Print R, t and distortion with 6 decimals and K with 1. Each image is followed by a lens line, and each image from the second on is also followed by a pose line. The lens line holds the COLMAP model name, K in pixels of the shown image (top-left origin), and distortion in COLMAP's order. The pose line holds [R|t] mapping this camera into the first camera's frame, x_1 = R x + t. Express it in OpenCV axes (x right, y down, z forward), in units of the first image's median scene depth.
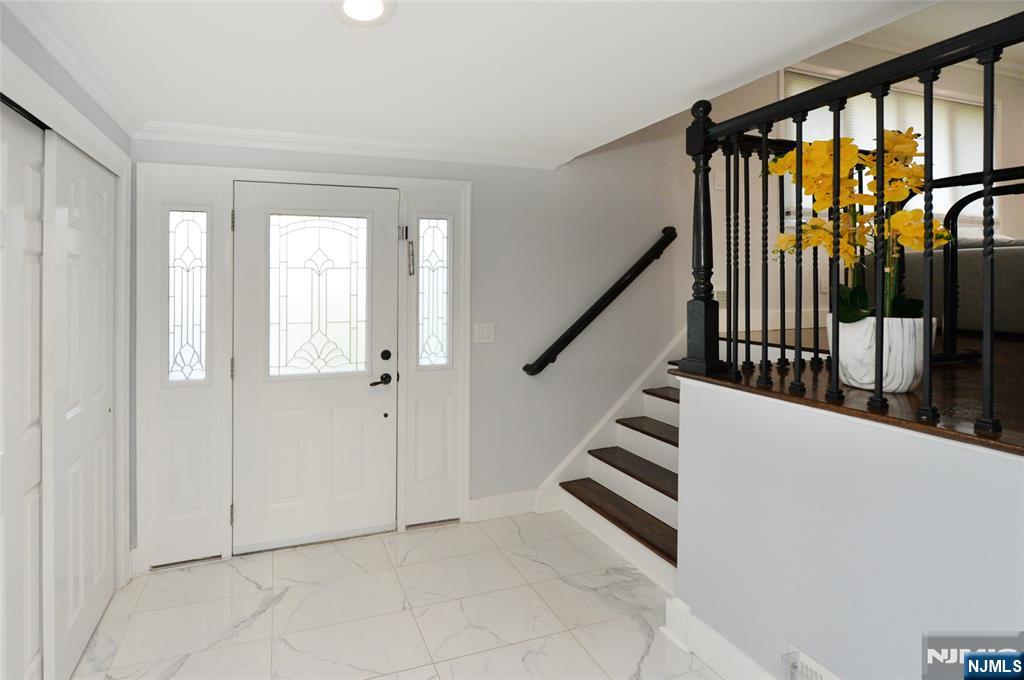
lens RADIAL K [[487.3, 0, 511.4], [0, 487.3, 282.9], [0, 0, 1]] dist [0.000255, -0.000285]
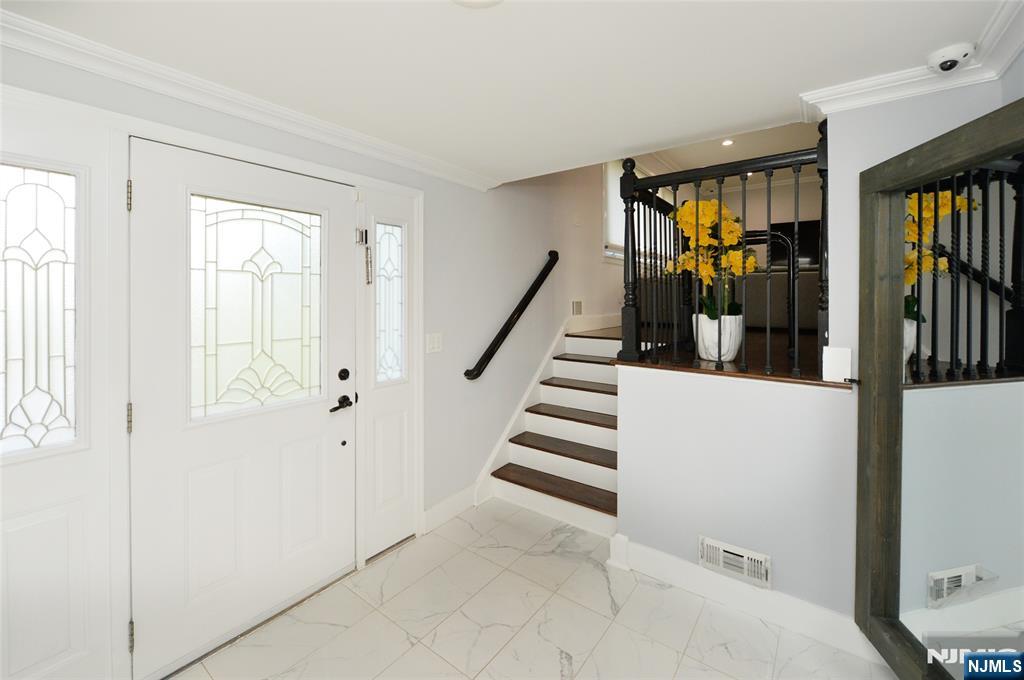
lens RADIAL K [[413.4, 0, 513.0], [0, 413.4, 300.5], [0, 0, 1]] dist [-0.001431, -0.000464]
pose [[0.808890, -0.001341, 0.587959, -0.457671], [-0.001067, 0.999992, 0.003749, 0.011843], [-0.587959, -0.003660, 0.808882, 0.225019]]
